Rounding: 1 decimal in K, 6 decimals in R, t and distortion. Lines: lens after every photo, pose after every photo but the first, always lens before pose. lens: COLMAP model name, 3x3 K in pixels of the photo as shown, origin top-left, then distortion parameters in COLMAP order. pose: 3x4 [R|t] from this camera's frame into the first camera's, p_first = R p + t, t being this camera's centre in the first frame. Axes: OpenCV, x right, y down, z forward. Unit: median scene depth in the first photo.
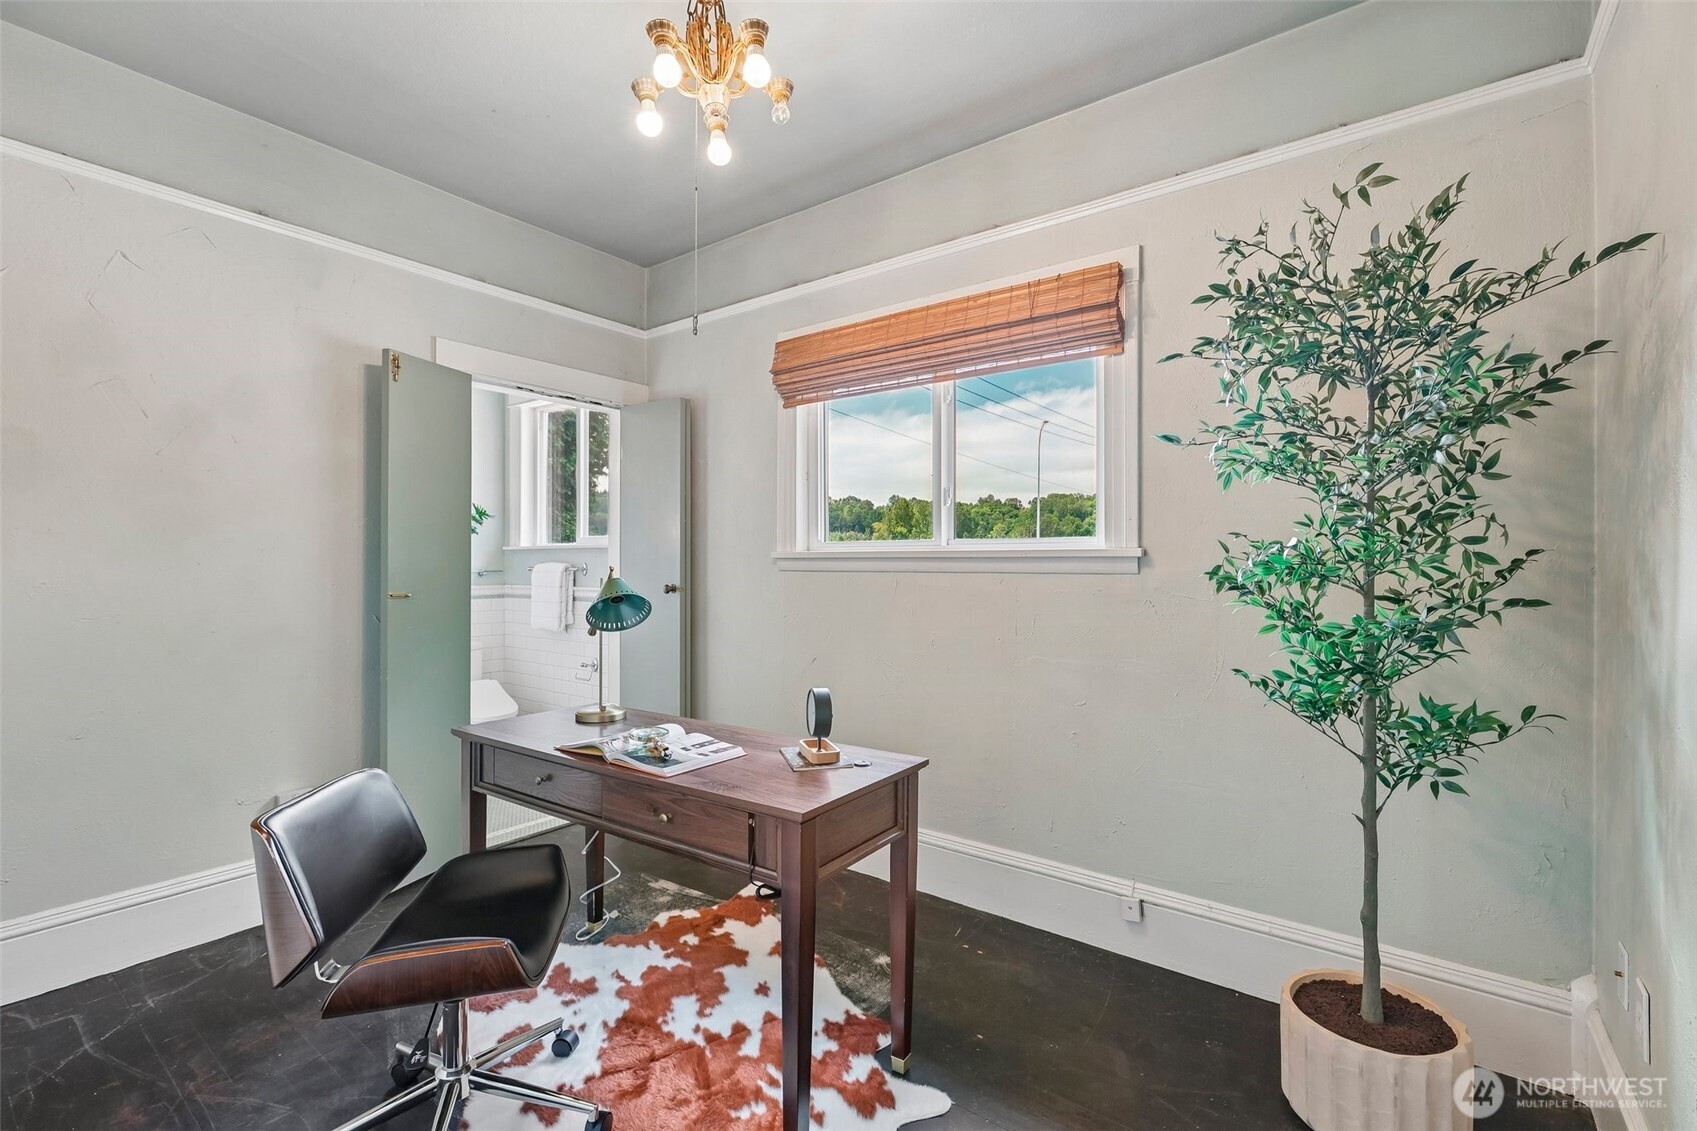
lens RADIAL K [[760.6, 0, 848.5], [0, 760.6, 565.5], [0, 0, 1]] dist [-0.001150, -0.000073]
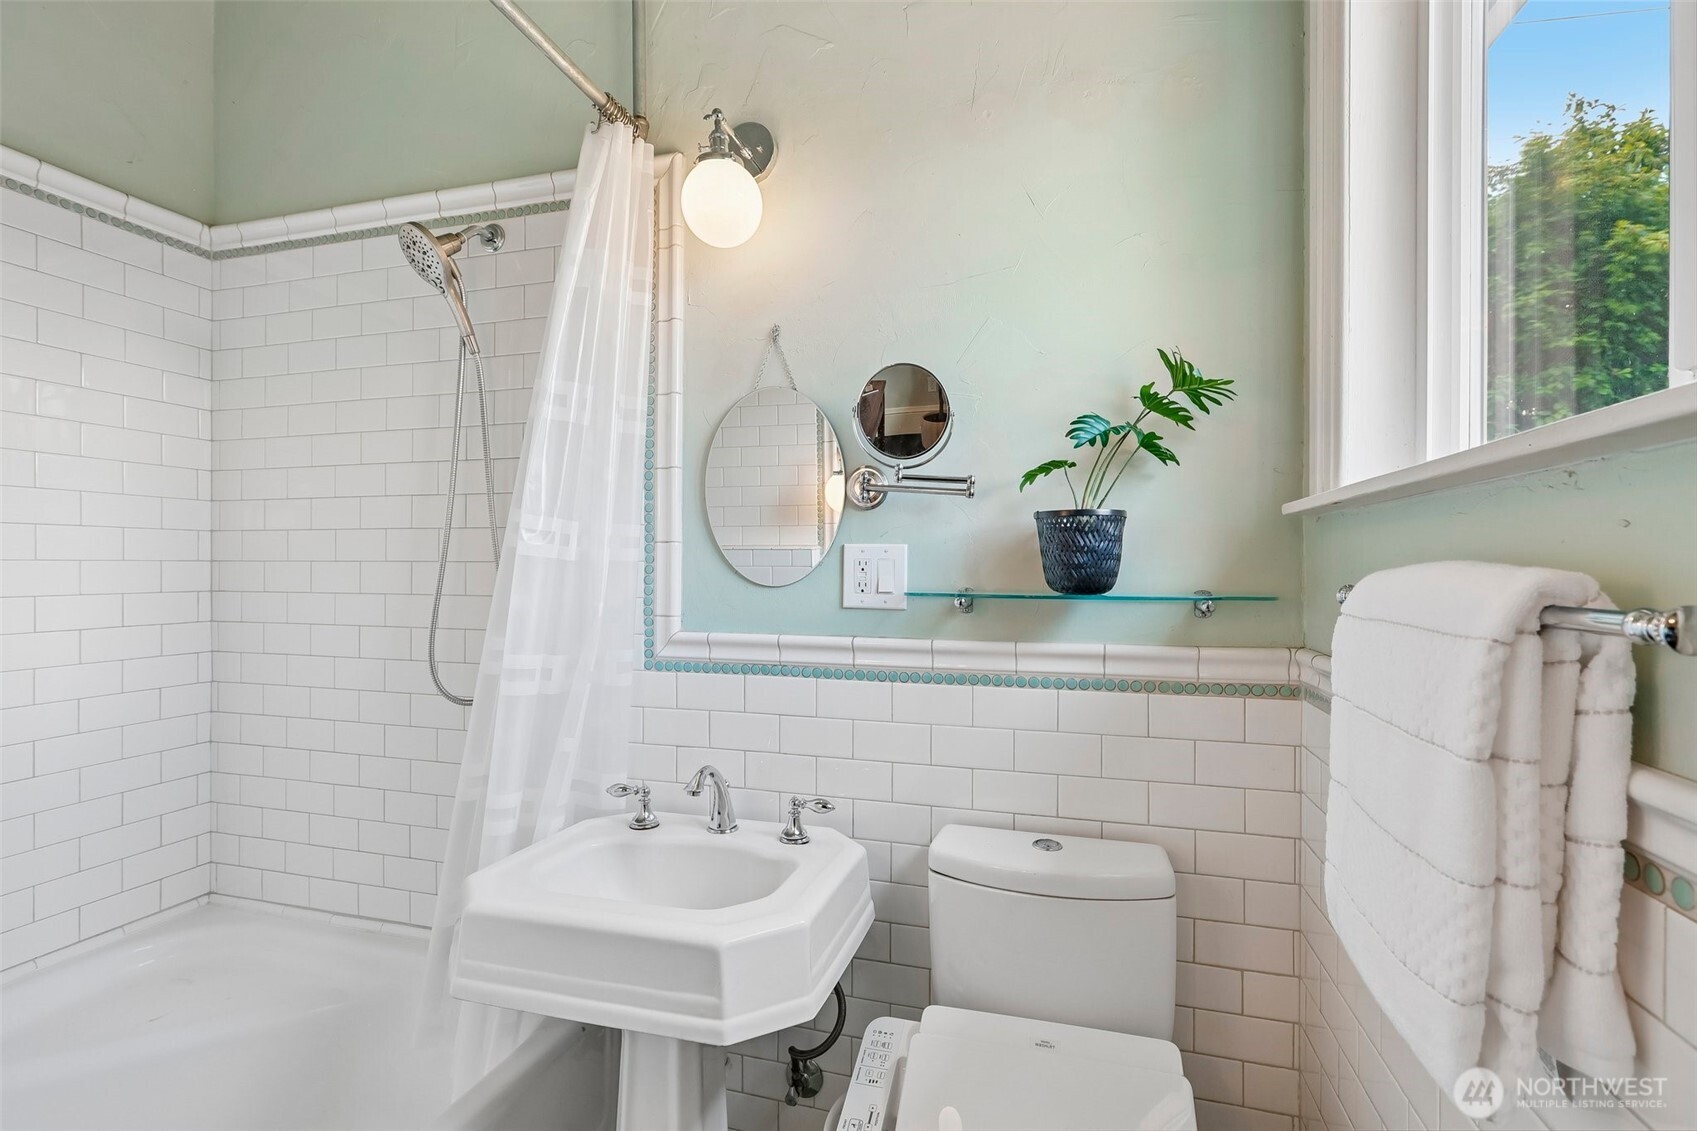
lens RADIAL K [[760.6, 0, 848.5], [0, 760.6, 565.5], [0, 0, 1]] dist [-0.001150, -0.000073]
pose [[0.361426, 0.002218, -0.932398, -0.580543], [0.000261, 0.999997, 0.002480, -0.007037], [0.932401, -0.001140, 0.361425, 1.655650]]
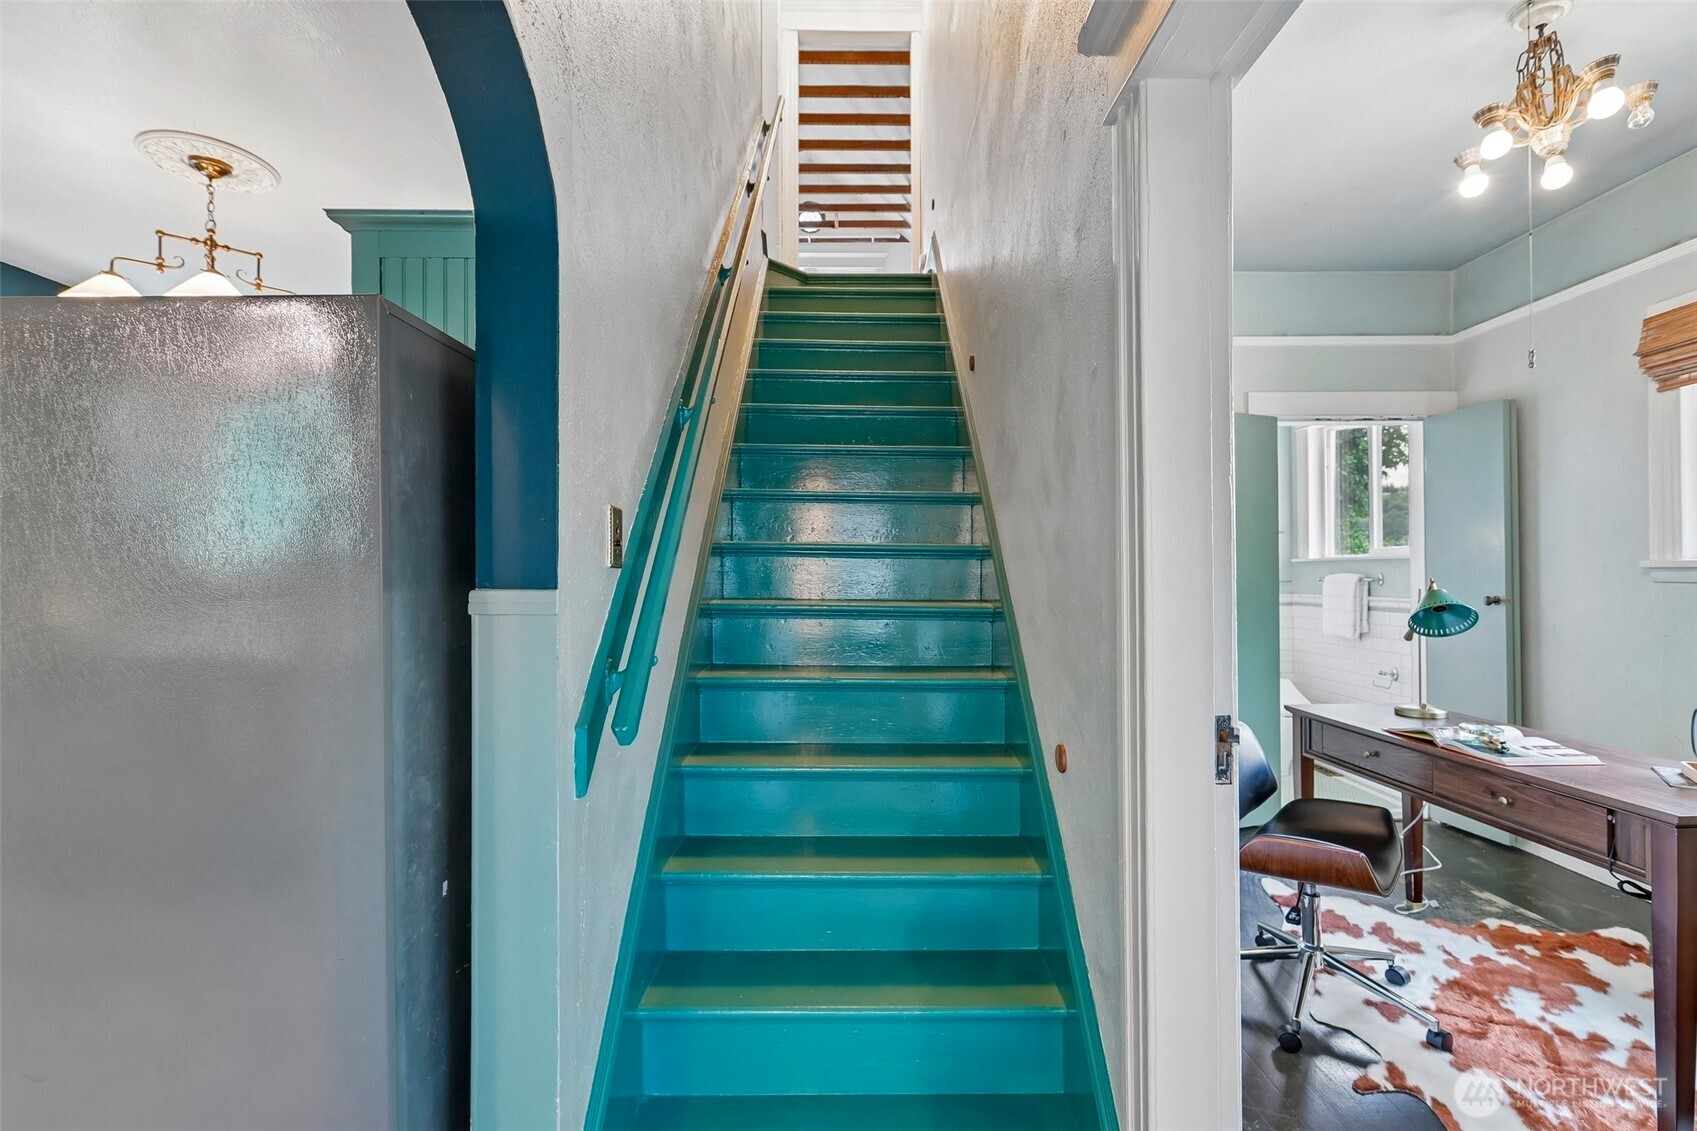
lens RADIAL K [[760.6, 0, 848.5], [0, 760.6, 565.5], [0, 0, 1]] dist [-0.001150, -0.000073]
pose [[0.610578, -0.012968, -0.791850, 0.050499], [0.004095, 0.999904, -0.013218, -0.007221], [0.791945, 0.004828, 0.610573, -0.373444]]
